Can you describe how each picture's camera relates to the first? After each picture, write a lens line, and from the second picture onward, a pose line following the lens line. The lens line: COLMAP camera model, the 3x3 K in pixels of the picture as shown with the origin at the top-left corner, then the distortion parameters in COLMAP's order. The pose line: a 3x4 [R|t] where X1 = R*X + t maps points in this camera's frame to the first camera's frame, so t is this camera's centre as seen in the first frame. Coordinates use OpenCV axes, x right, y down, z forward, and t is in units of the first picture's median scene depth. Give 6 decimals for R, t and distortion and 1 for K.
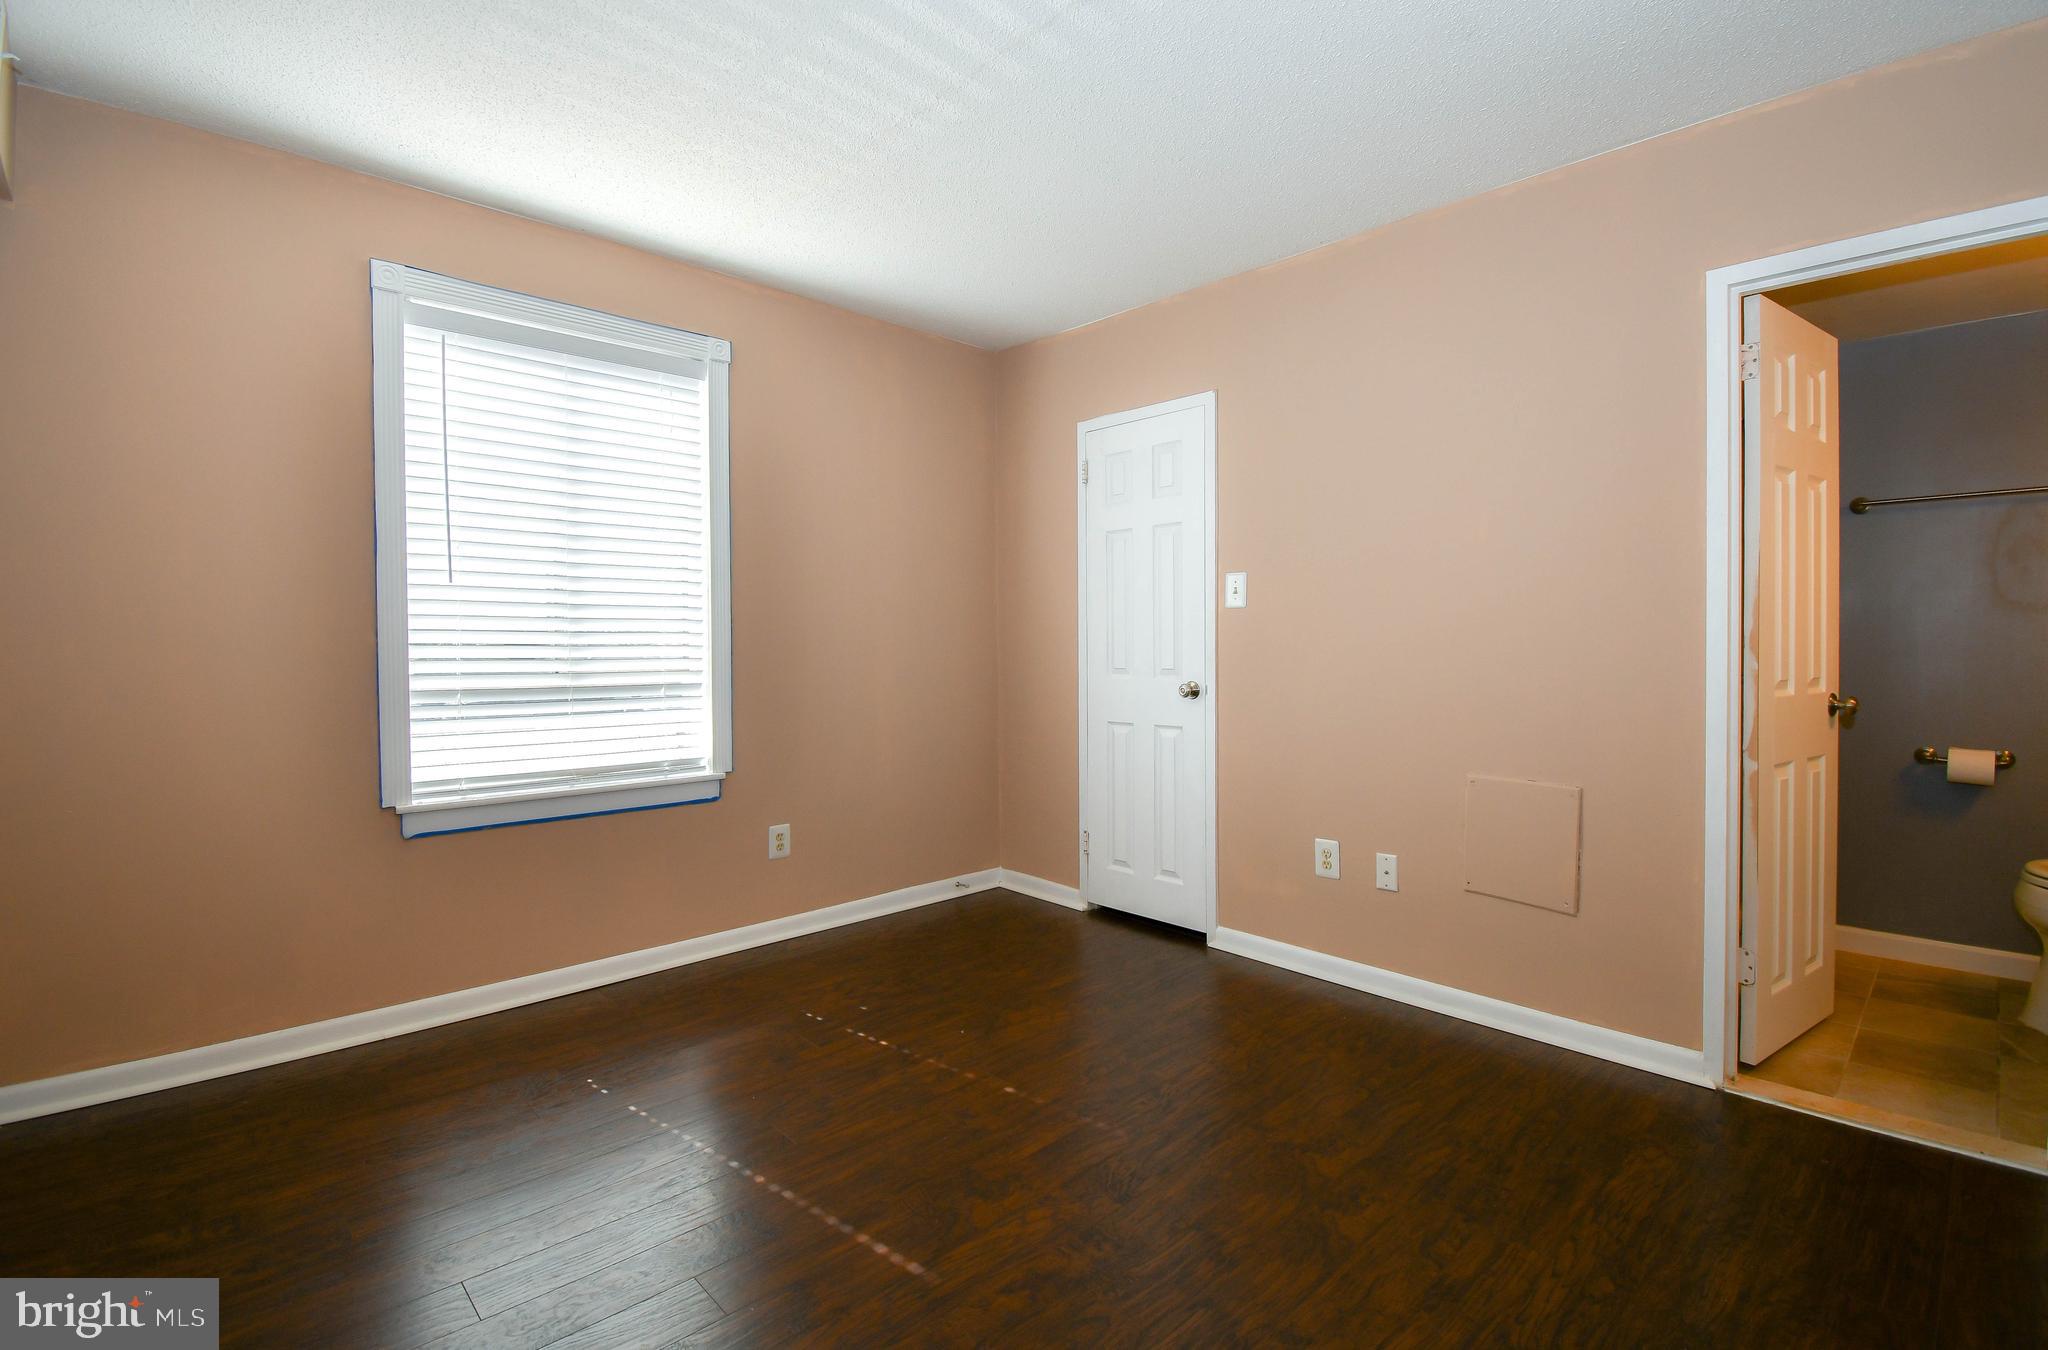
lens RADIAL K [[922.2, 0, 1029.1], [0, 922.2, 660.7], [0, 0, 1]] dist [0.009827, -0.018680]
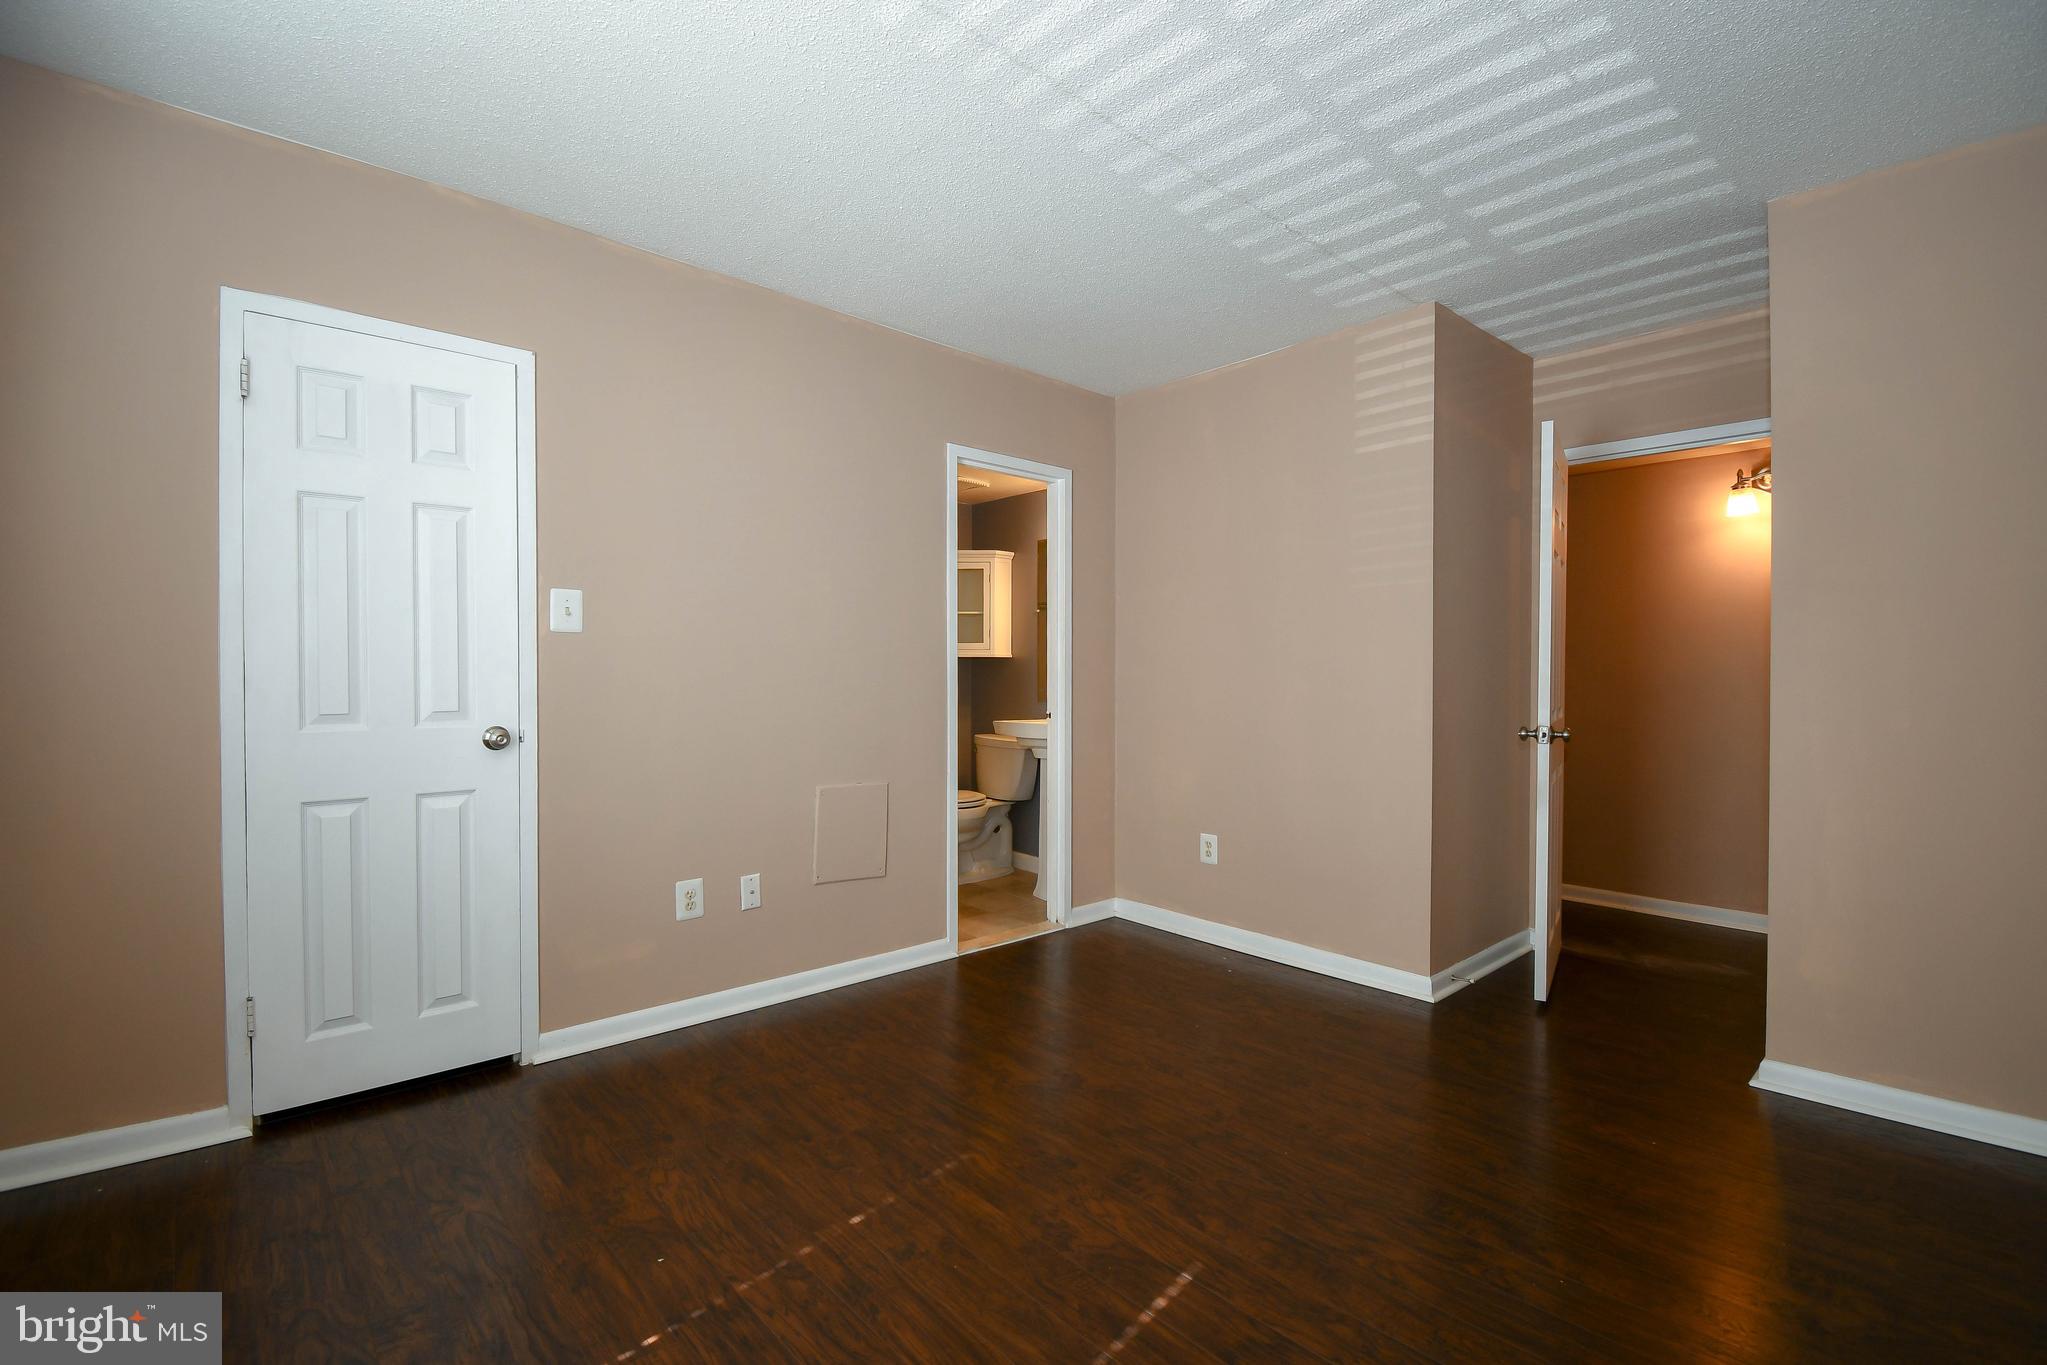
lens RADIAL K [[921.8, 0, 1031.4], [0, 921.8, 691.8], [0, 0, 1]] dist [0.009827, -0.018680]
pose [[0.024435, -0.016980, 0.999557, -0.632509], [0.014102, 0.999762, 0.016639, -0.013399], [-0.999602, 0.013689, 0.024669, 0.620985]]
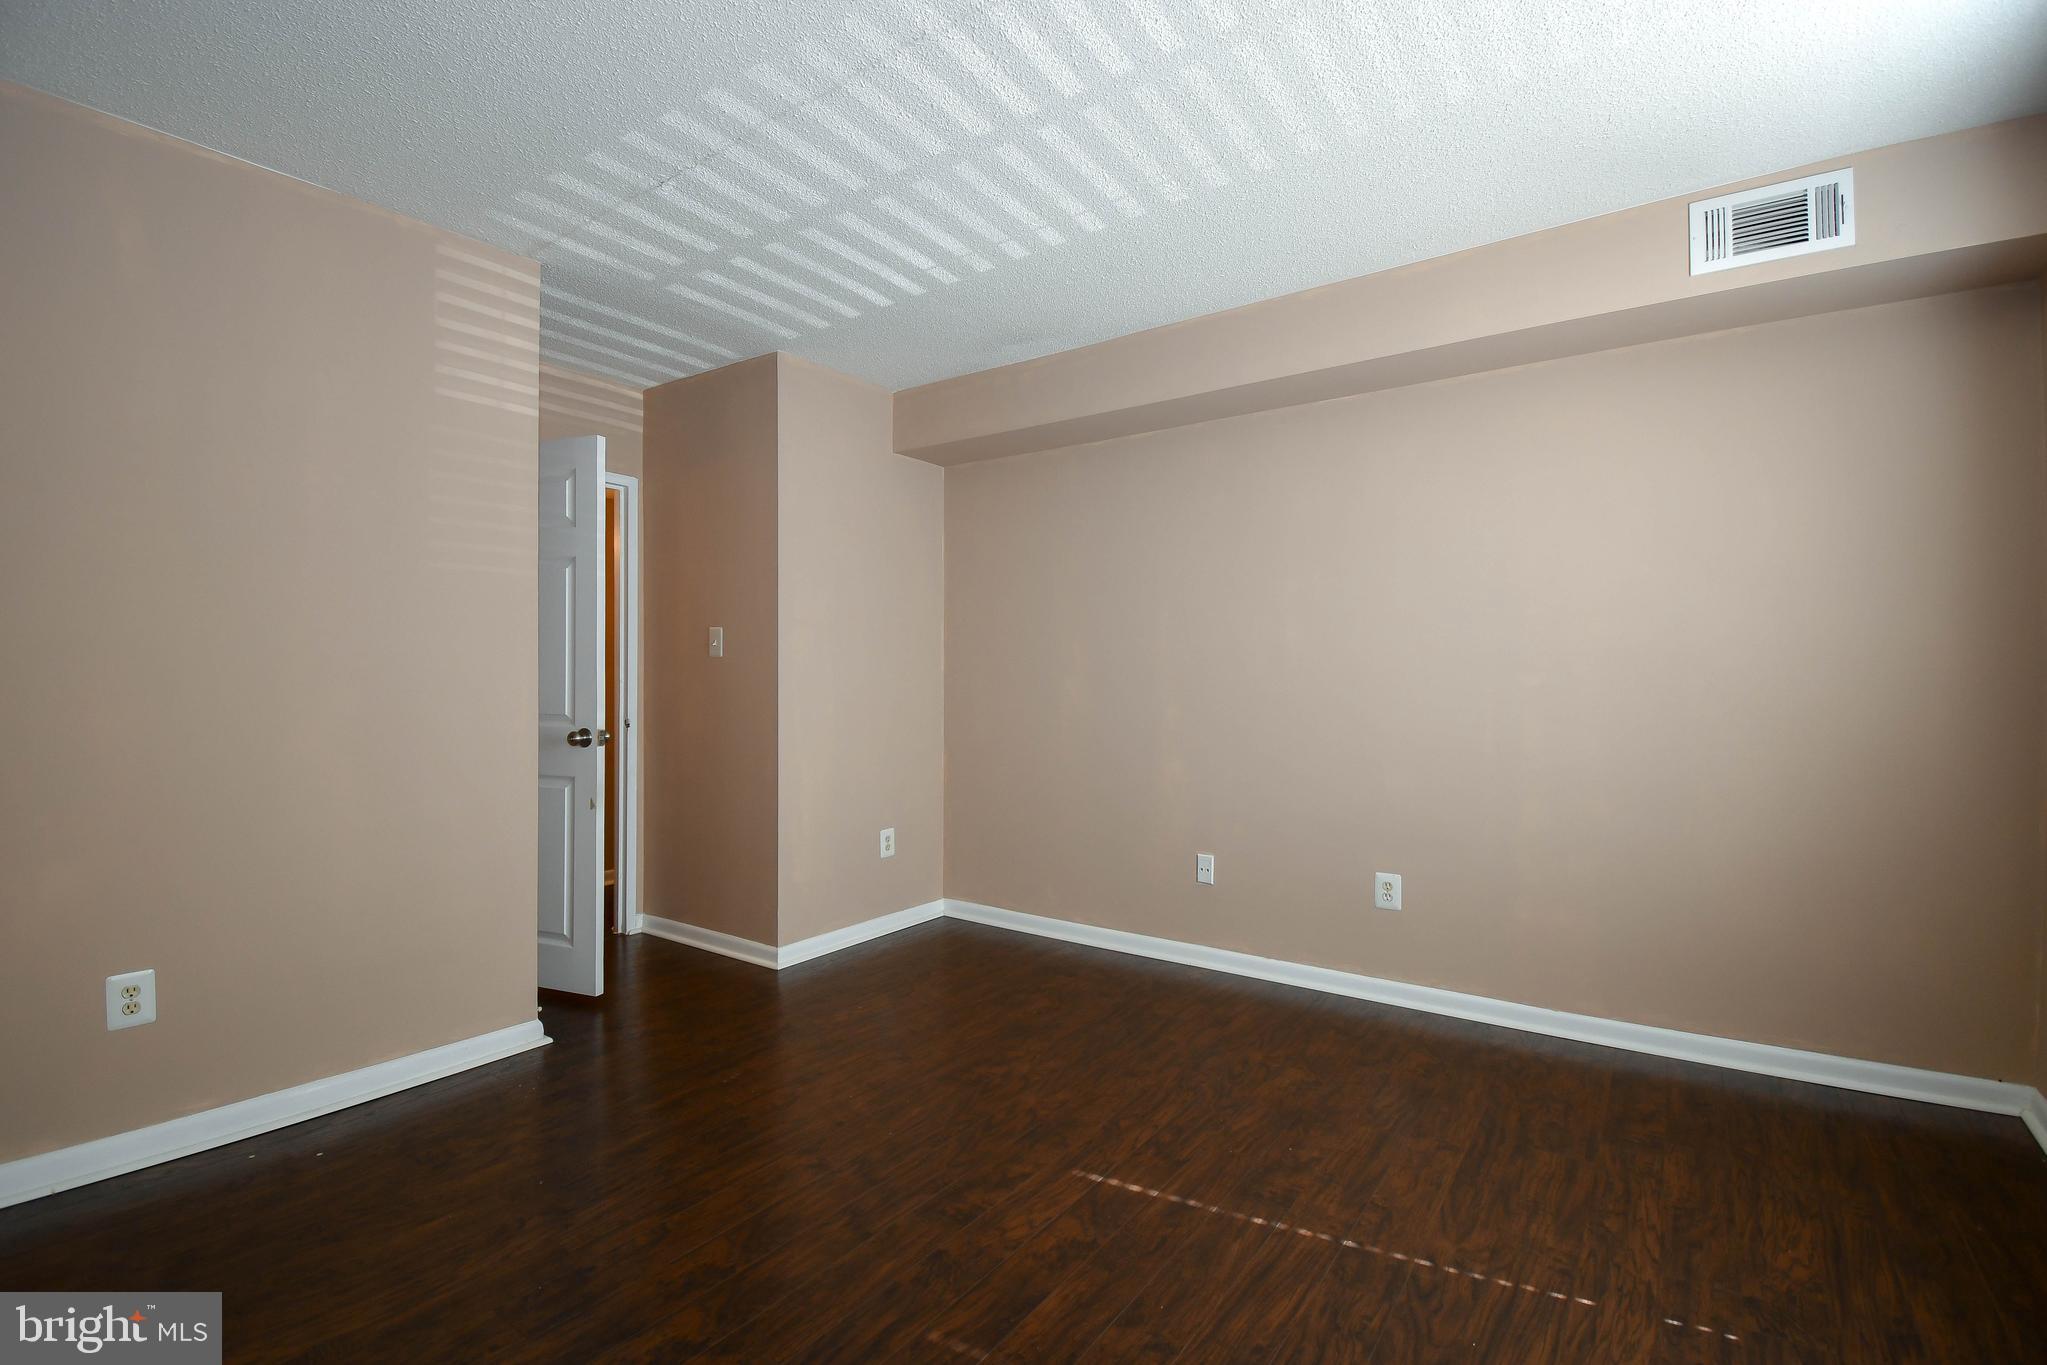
lens RADIAL K [[921.8, 0, 1015.3], [0, 921.8, 676.6], [0, 0, 1]] dist [0.009827, -0.018680]
pose [[-0.982475, -0.001501, -0.186389, 0.124709], [-0.003576, 0.999935, 0.010797, -0.022588], [0.186361, 0.011275, -0.982417, 1.202405]]
